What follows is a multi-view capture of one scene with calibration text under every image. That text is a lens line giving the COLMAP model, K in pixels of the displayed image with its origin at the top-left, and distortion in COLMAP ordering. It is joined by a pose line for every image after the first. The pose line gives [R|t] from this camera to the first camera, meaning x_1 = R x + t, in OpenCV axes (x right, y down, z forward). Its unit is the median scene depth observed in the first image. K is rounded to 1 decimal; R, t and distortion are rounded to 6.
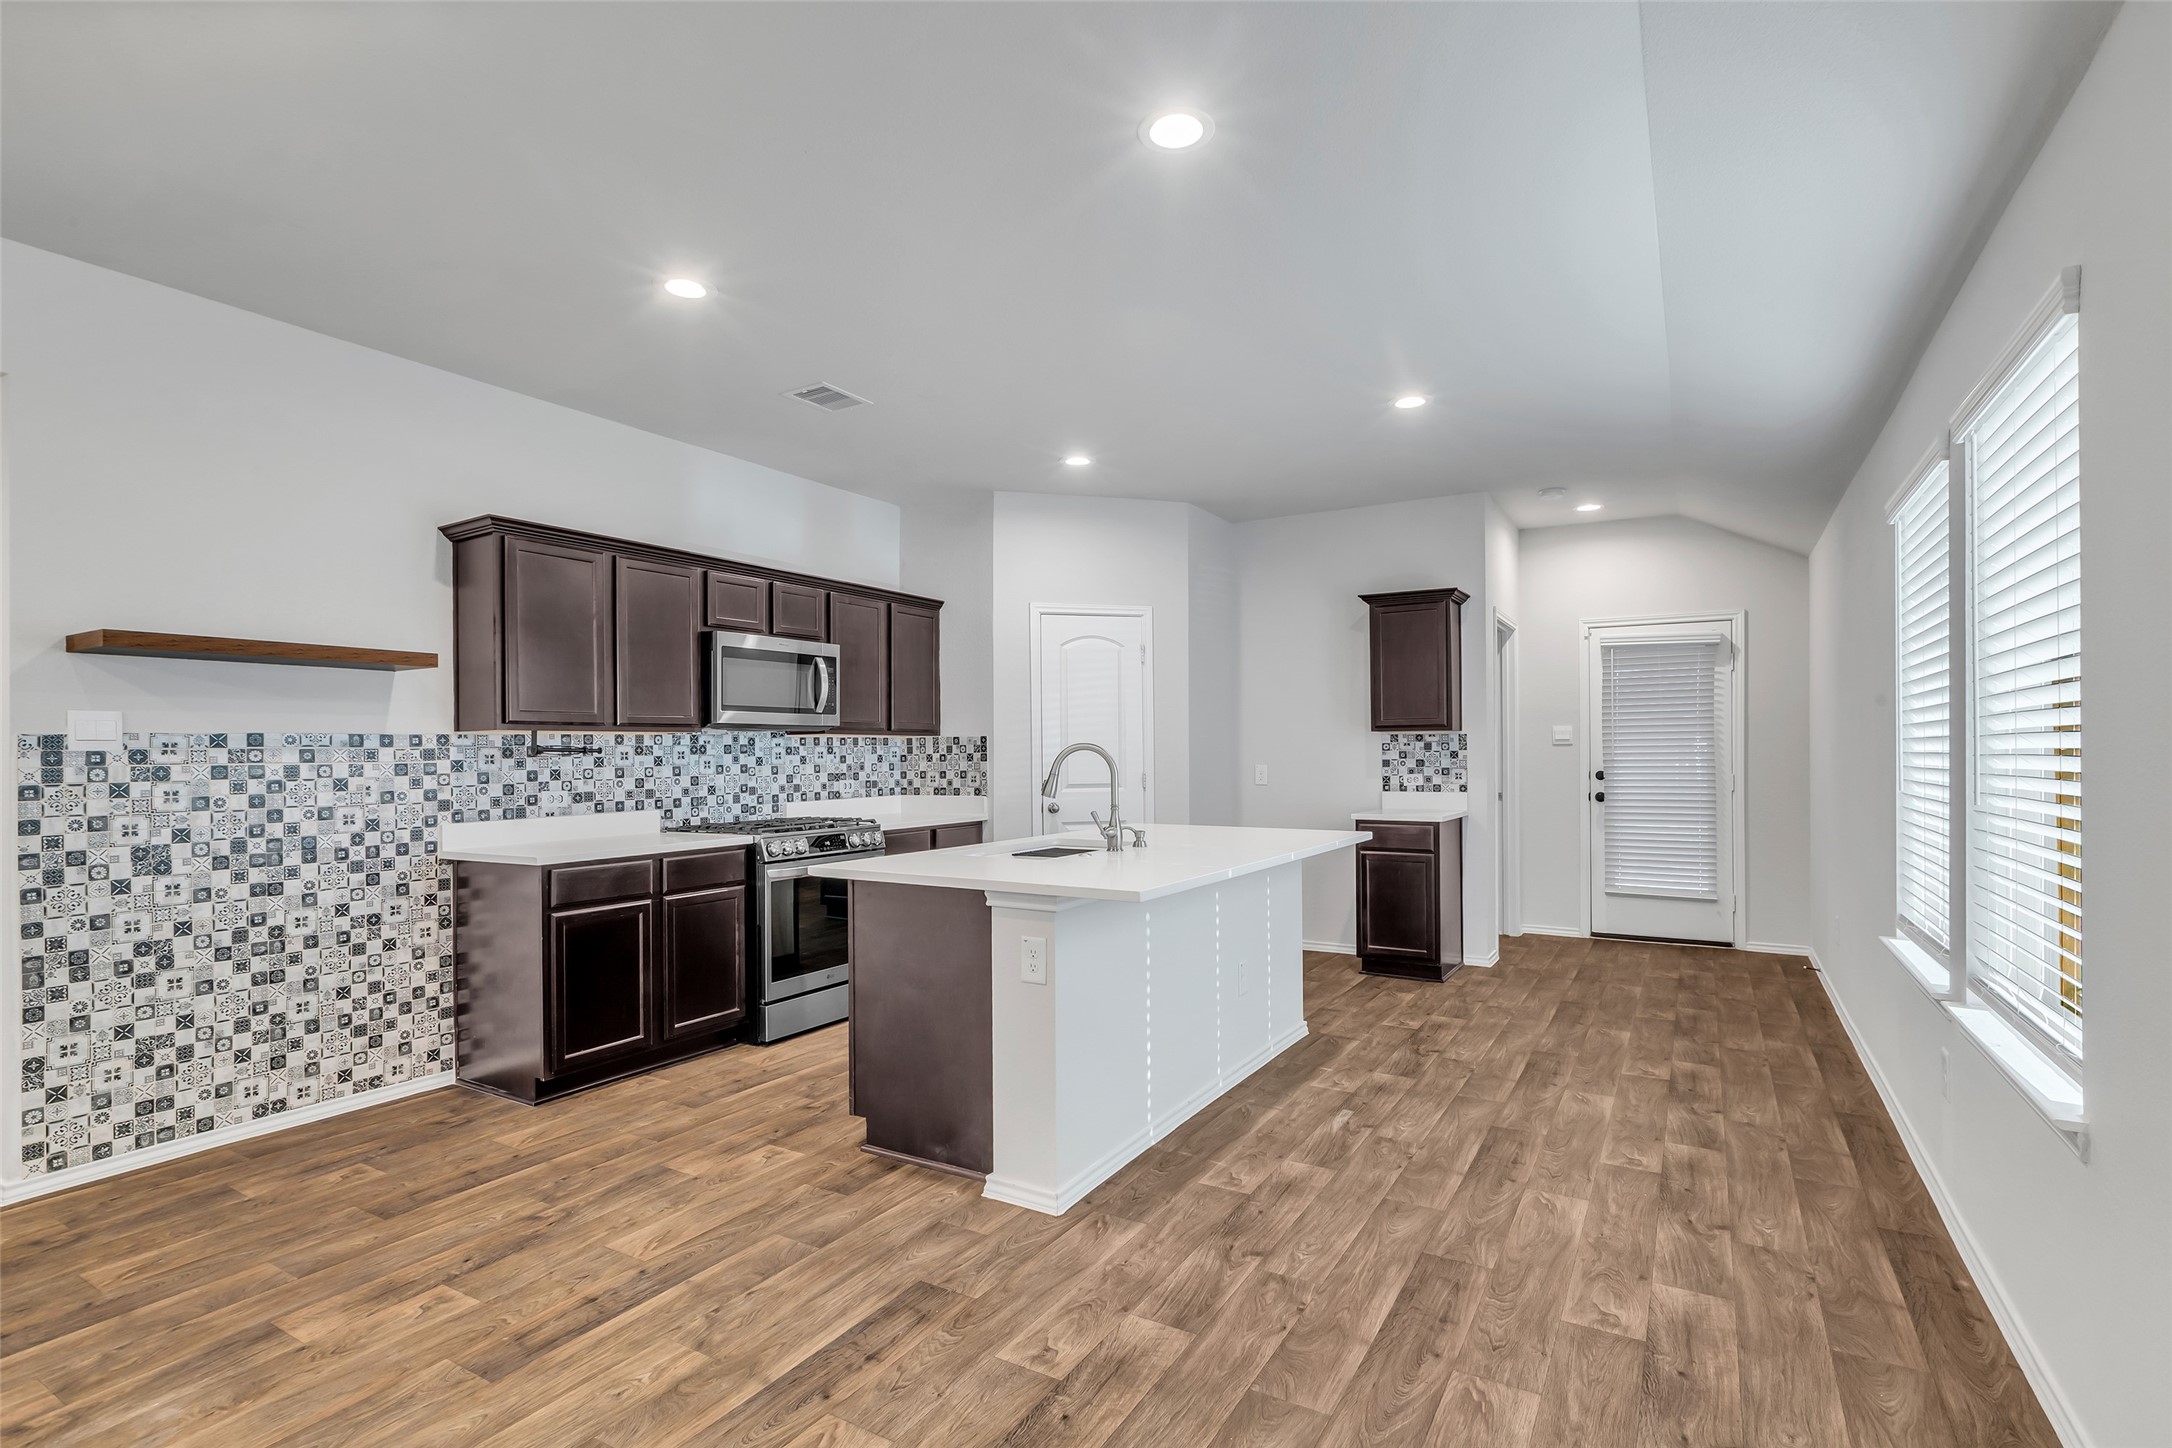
lens RADIAL K [[1023.8, 0, 1092.0], [0, 1023.8, 753.4], [0, 0, 1]] dist [-0.000309, -0.000031]
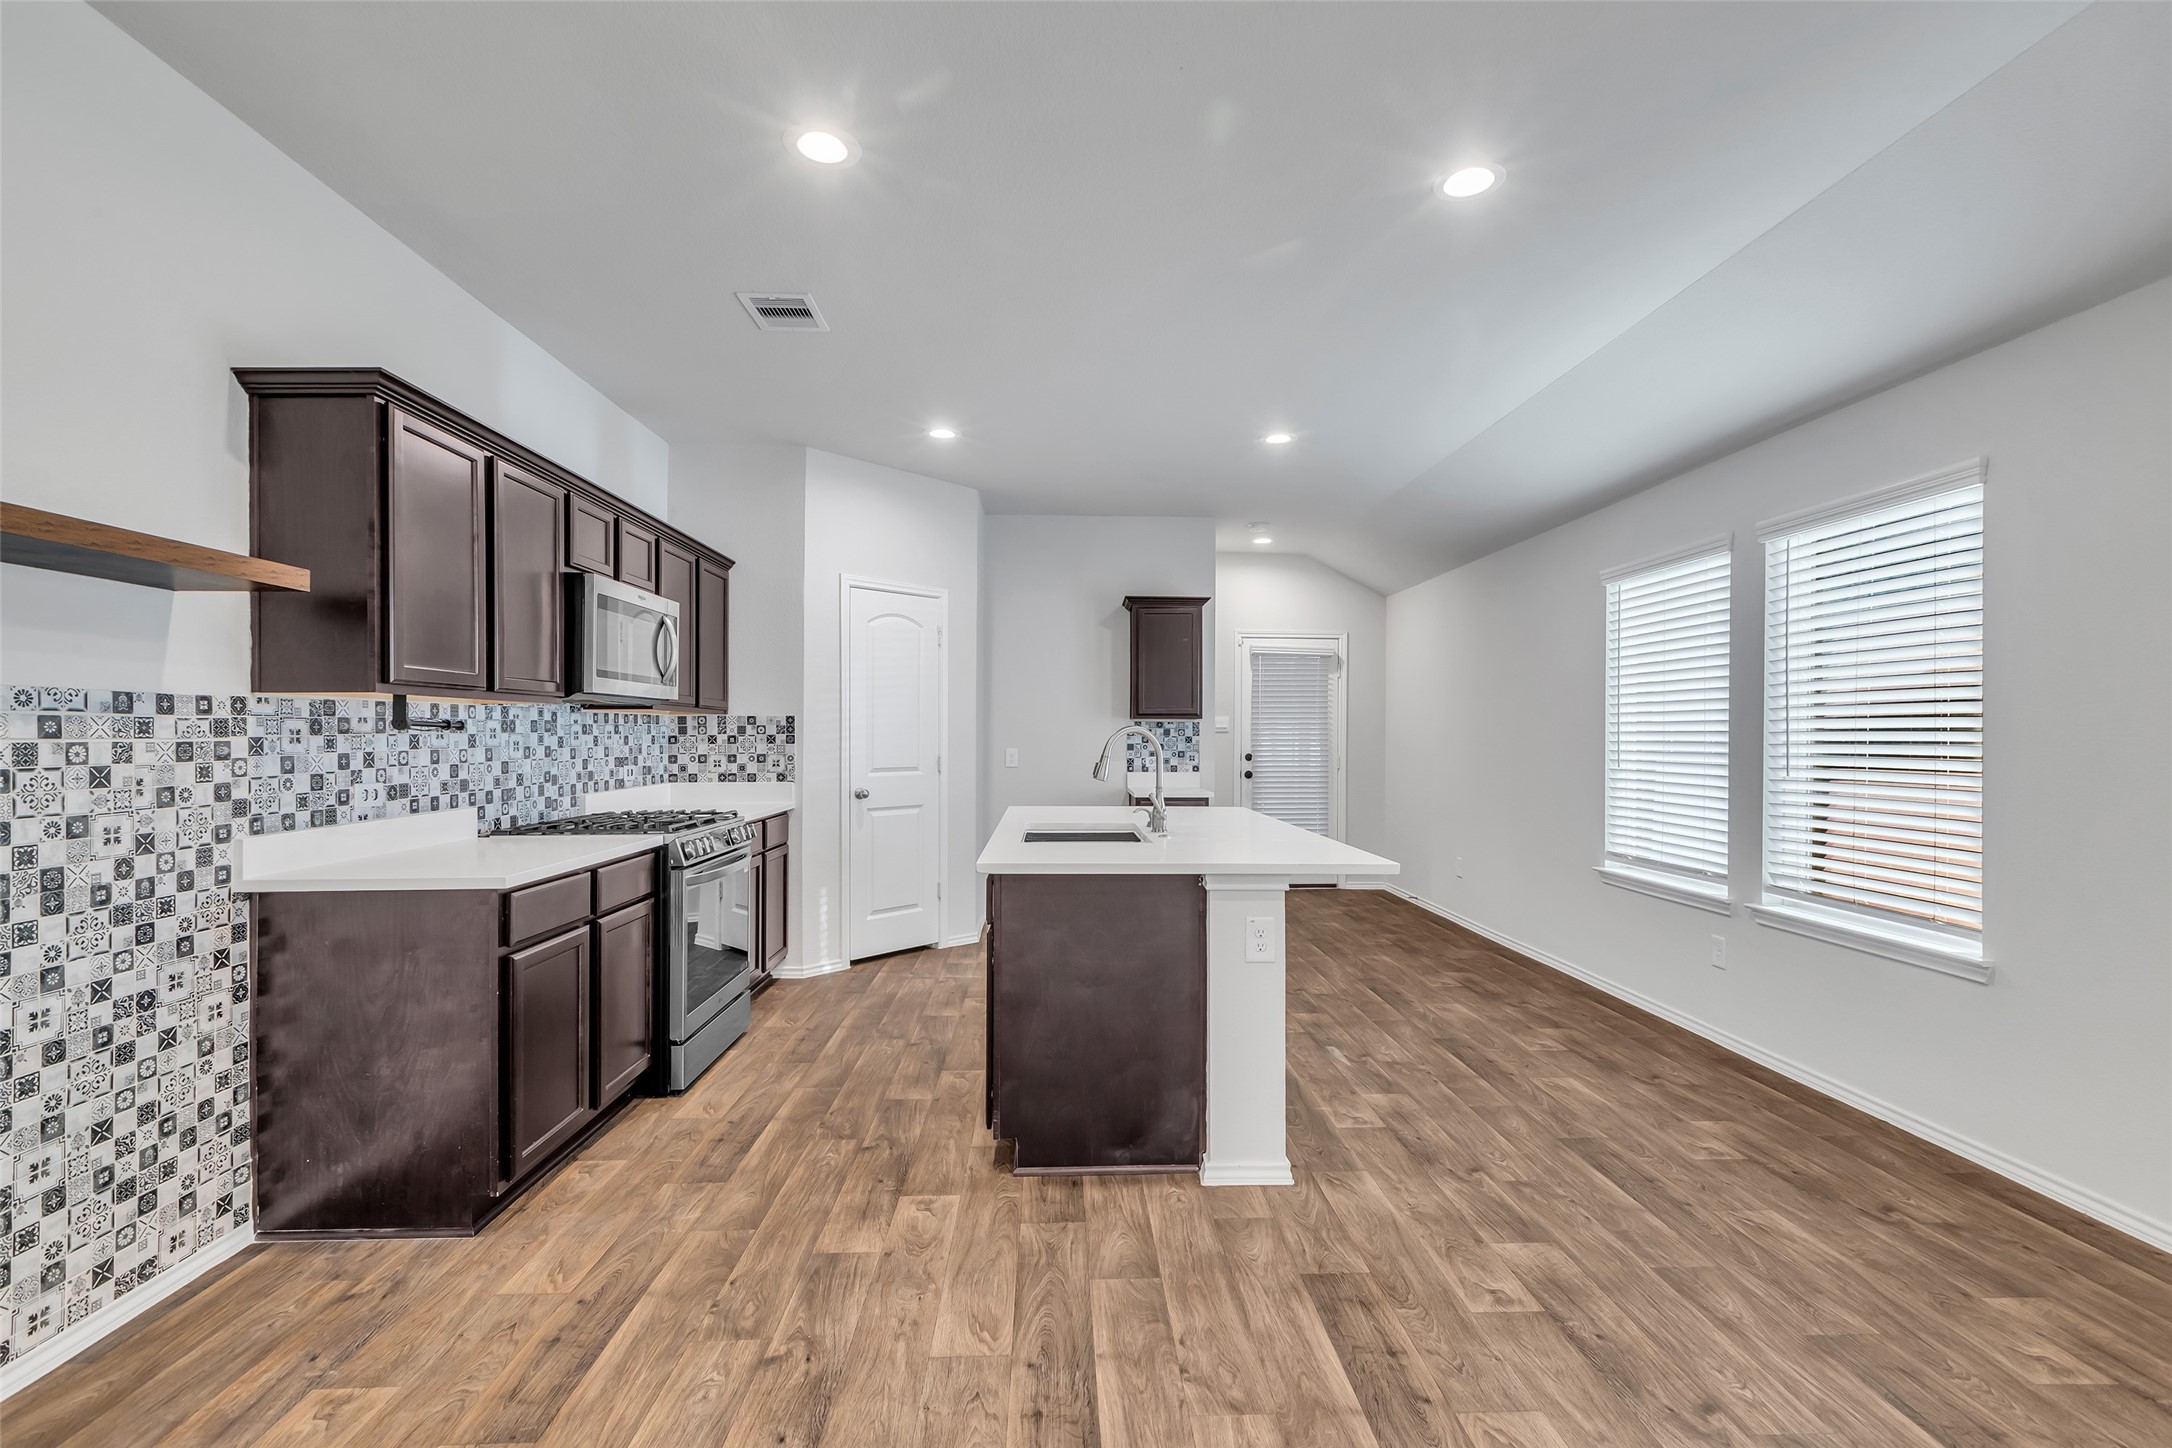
lens RADIAL K [[968.5, 0, 1098.3], [0, 968.5, 739.9], [0, 0, 1]] dist [0.005301, 0.000406]
pose [[0.839578, 0.006790, 0.543196, -0.524746], [-0.007299, 0.999973, -0.001218, 0.005420], [-0.543190, -0.002943, 0.839605, 0.207411]]
